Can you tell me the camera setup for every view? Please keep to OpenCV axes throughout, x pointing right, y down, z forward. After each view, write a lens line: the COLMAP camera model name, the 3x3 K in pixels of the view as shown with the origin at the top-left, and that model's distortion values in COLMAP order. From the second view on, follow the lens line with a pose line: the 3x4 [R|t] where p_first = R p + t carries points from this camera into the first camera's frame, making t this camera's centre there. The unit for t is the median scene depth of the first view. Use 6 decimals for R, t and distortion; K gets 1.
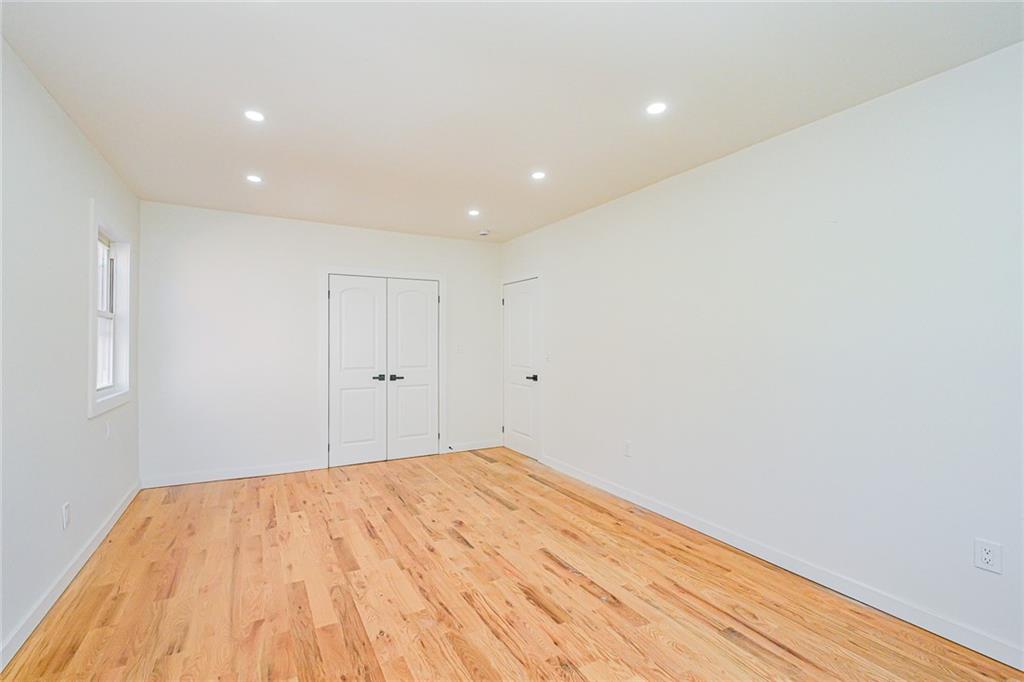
lens RADIAL K [[440.7, 0, 511.3], [0, 440.7, 337.3], [0, 0, 1]] dist [-0.002249, 0.000176]
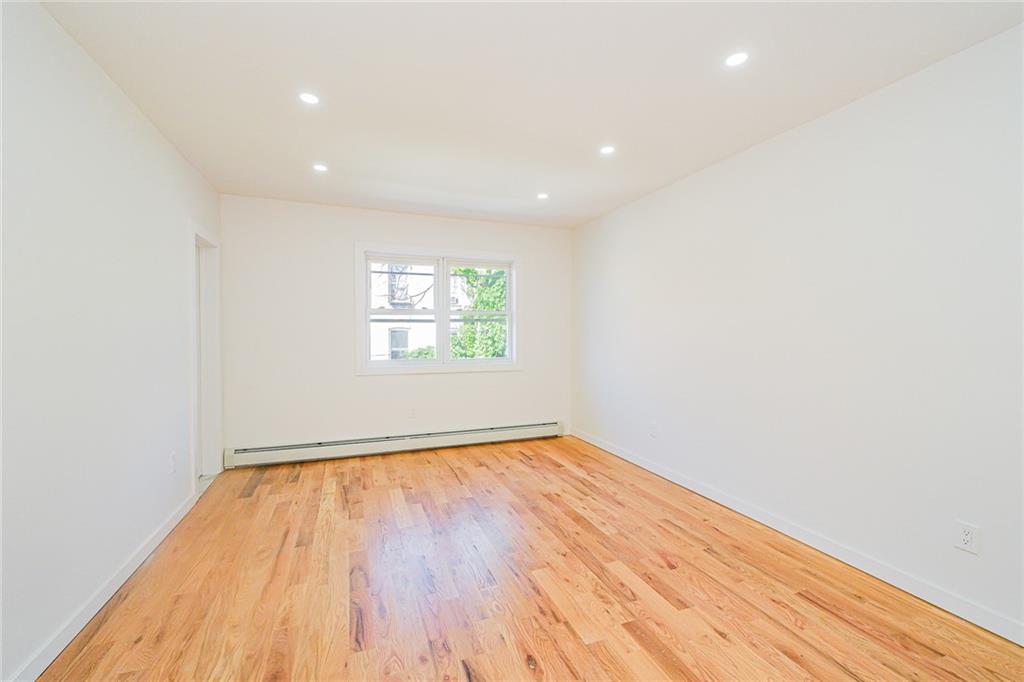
lens RADIAL K [[440.7, 0, 512.8], [0, 440.7, 337.7], [0, 0, 1]] dist [-0.002249, 0.000176]
pose [[-0.984393, -0.005785, 0.175887, -0.314005], [-0.004630, 0.999965, 0.006977, 0.031709], [-0.175921, 0.006054, -0.984386, 1.927849]]
